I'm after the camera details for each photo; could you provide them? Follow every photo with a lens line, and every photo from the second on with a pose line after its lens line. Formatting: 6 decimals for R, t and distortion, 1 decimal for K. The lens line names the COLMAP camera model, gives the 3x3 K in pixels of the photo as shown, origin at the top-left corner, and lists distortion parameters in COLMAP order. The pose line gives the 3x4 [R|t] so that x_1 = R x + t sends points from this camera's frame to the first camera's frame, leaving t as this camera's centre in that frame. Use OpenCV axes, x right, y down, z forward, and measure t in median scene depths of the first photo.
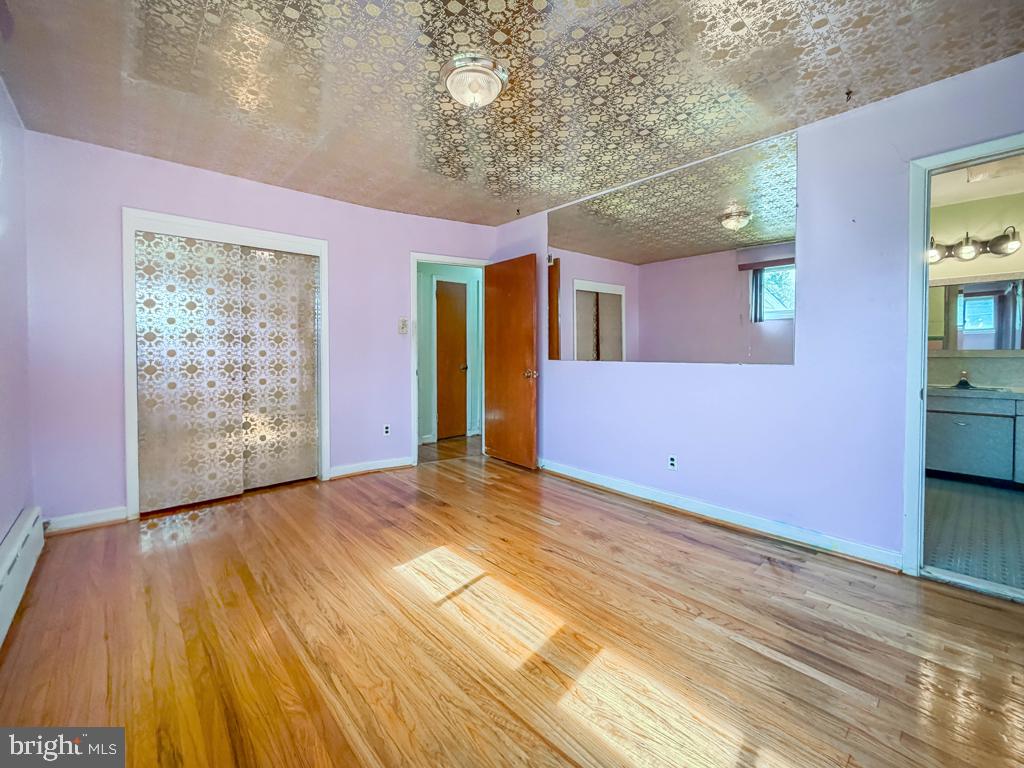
lens RADIAL K [[421.3, 0, 511.6], [0, 421.3, 375.0], [0, 0, 1]] dist [-0.001258, 0.000757]
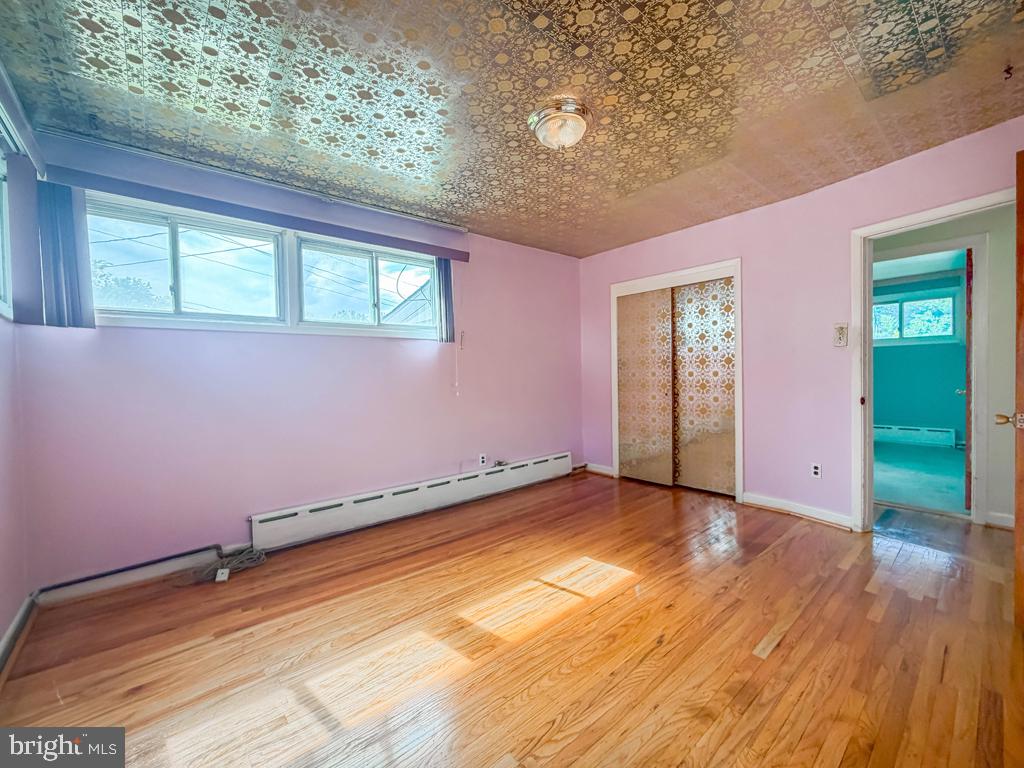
lens RADIAL K [[421.3, 0, 504.5], [0, 421.3, 381.4], [0, 0, 1]] dist [-0.001258, 0.000757]
pose [[-0.041777, 0.018235, -0.998961, 0.991940], [-0.031821, 0.999302, 0.019572, -0.060881], [0.998620, 0.032605, -0.041167, 0.868315]]
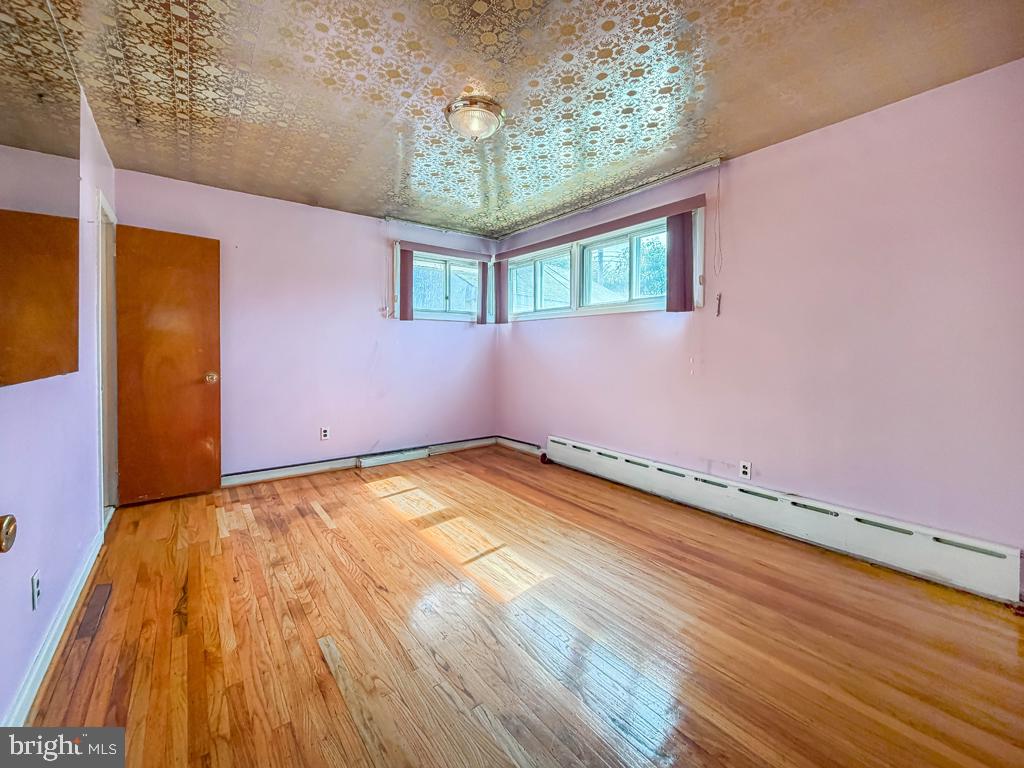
lens RADIAL K [[421.3, 0, 509.7], [0, 421.3, 350.5], [0, 0, 1]] dist [-0.001258, 0.000757]
pose [[-0.996255, -0.004953, 0.086317, -0.280260], [0.000278, 0.998170, 0.060477, -0.132659], [-0.086459, 0.060275, -0.994430, 2.107828]]
